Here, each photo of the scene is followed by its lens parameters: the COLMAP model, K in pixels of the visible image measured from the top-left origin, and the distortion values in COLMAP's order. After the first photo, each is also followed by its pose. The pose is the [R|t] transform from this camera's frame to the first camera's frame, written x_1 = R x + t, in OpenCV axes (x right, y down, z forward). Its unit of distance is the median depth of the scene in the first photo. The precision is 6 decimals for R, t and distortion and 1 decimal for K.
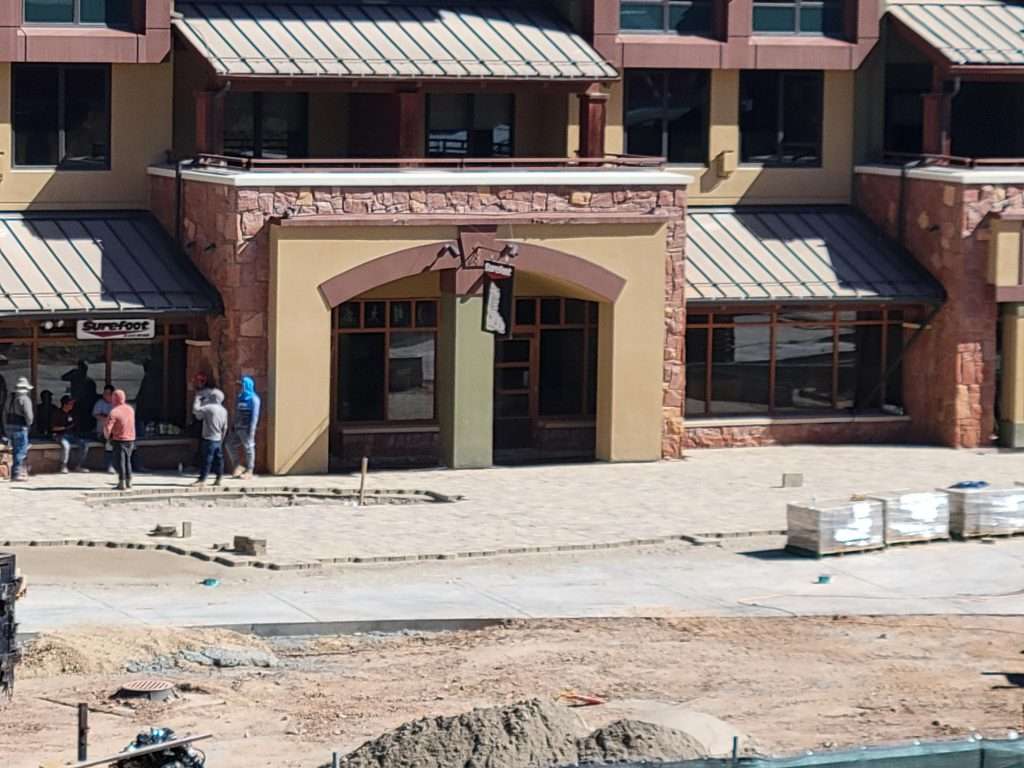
lens RADIAL K [[4367.1, 0, 512.0], [0, 4367.1, 384.0], [0, 0, 1]] dist [0.011046, 1.914143]
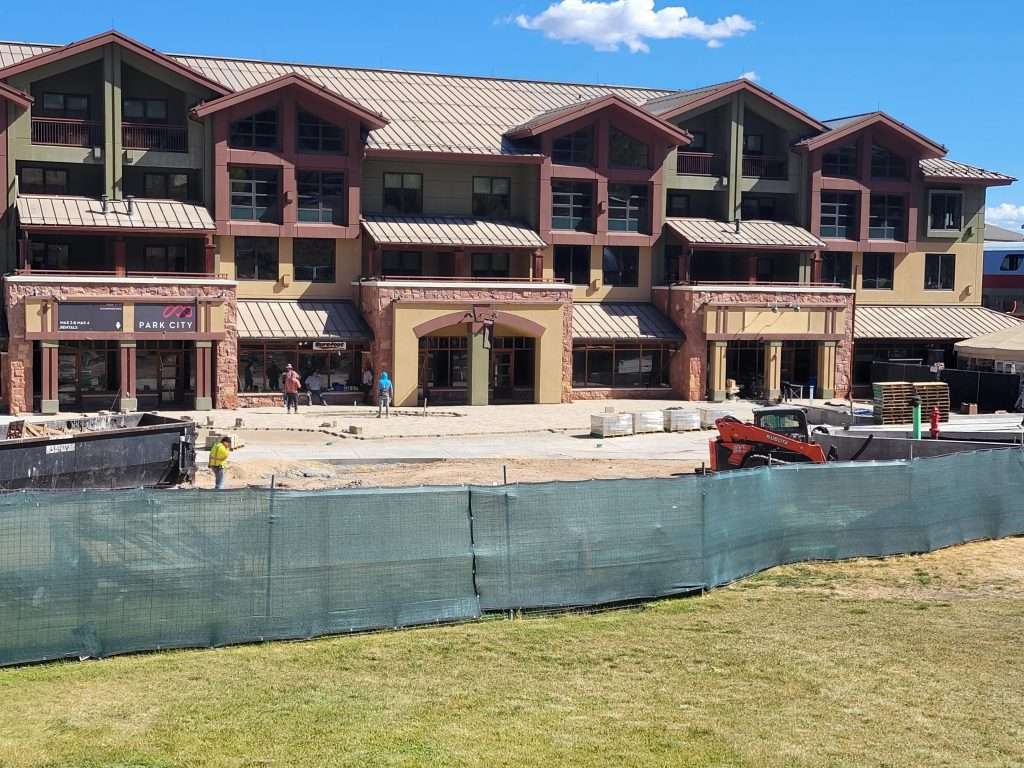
lens RADIAL K [[1460.9, 0, 470.7], [0, 1460.9, 386.2], [0, 0, 1]] dist [0.038329, 0.045993]
pose [[0.994341, 0.004732, -0.106133, 0.070326], [-0.006730, 0.999807, -0.018470, 0.023237], [0.106025, 0.019080, 0.994180, 0.194781]]
